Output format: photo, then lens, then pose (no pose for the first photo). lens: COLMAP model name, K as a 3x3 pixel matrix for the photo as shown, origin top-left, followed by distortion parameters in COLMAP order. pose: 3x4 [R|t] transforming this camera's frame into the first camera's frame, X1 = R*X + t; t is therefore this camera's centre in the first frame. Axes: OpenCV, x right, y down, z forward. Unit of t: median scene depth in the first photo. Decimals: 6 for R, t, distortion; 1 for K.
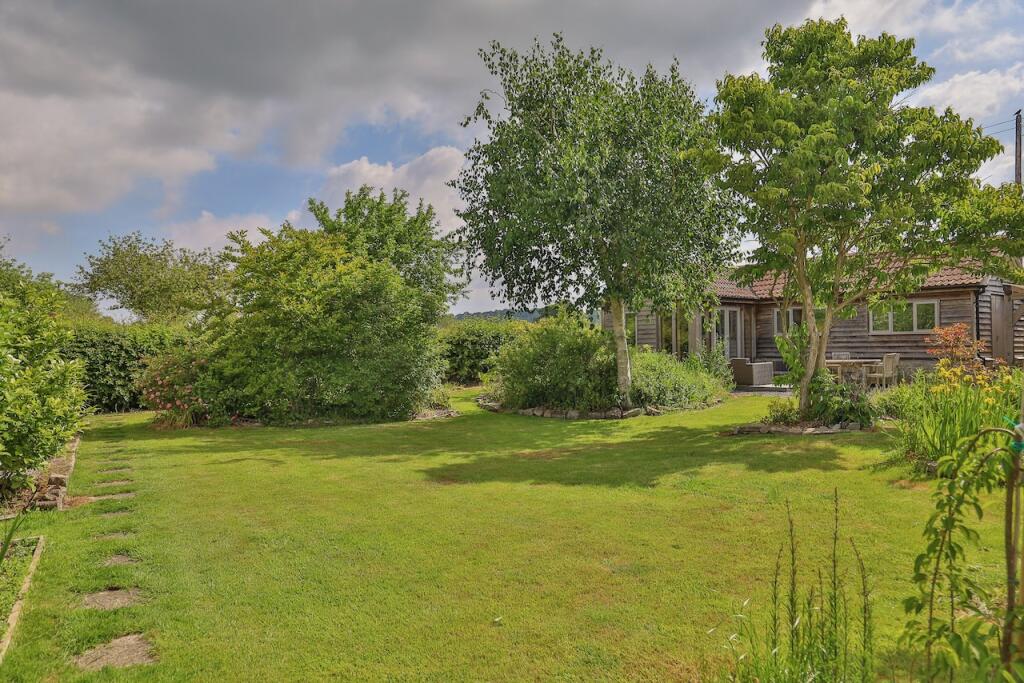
lens RADIAL K [[659.2, 0, 510.5], [0, 659.2, 337.7], [0, 0, 1]] dist [-0.007216, -0.003700]
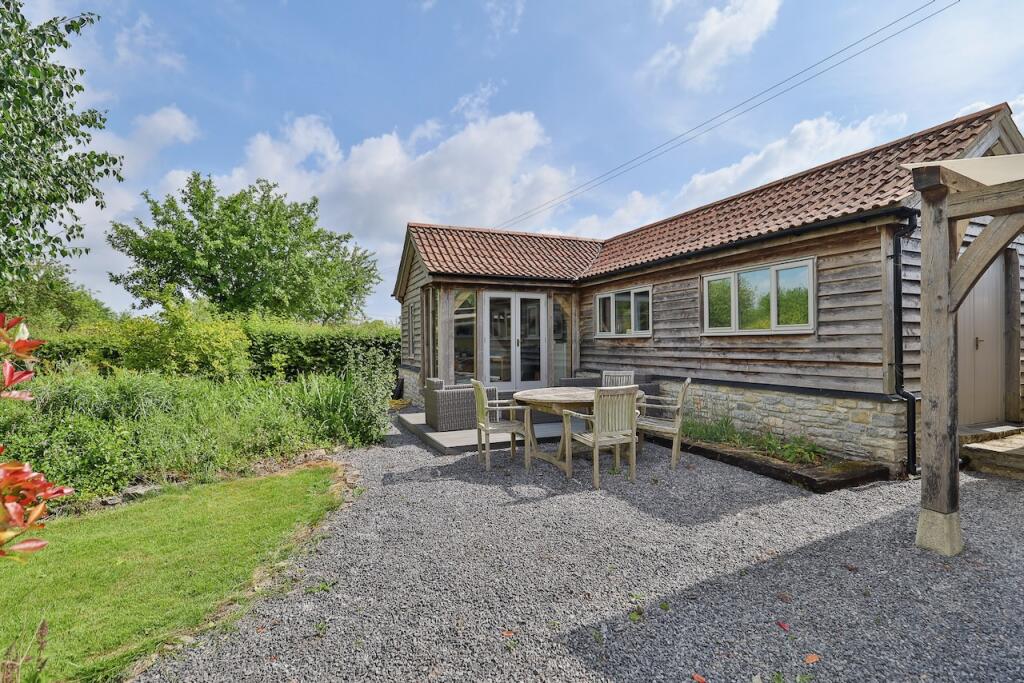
lens RADIAL K [[493.3, 0, 513.3], [0, 493.3, 343.2], [0, 0, 1]] dist [-0.025860, -0.000723]
pose [[0.963575, -0.003072, -0.267421, 0.501305], [0.008297, 0.999796, 0.018410, -0.006853], [0.267310, -0.019958, 0.963404, 0.580684]]
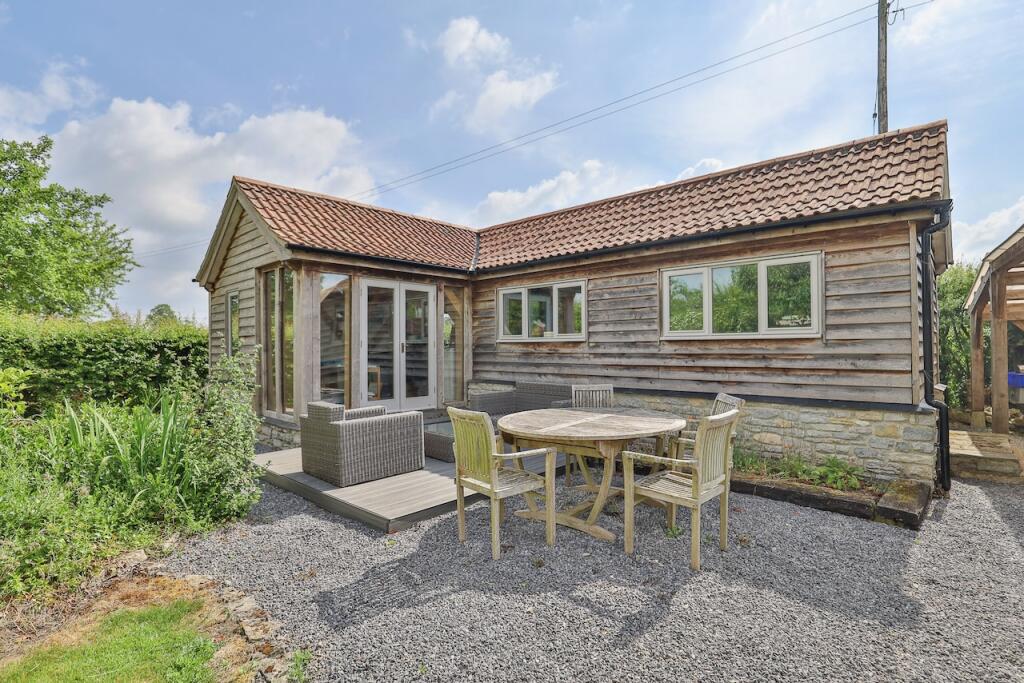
lens RADIAL K [[493.3, 0, 506.6], [0, 493.3, 343.6], [0, 0, 1]] dist [-0.025860, -0.000723]
pose [[0.989904, -0.001059, 0.141732, 0.390502], [-0.000579, 0.999934, 0.011517, -0.005576], [-0.141735, -0.011482, 0.989838, 0.678941]]
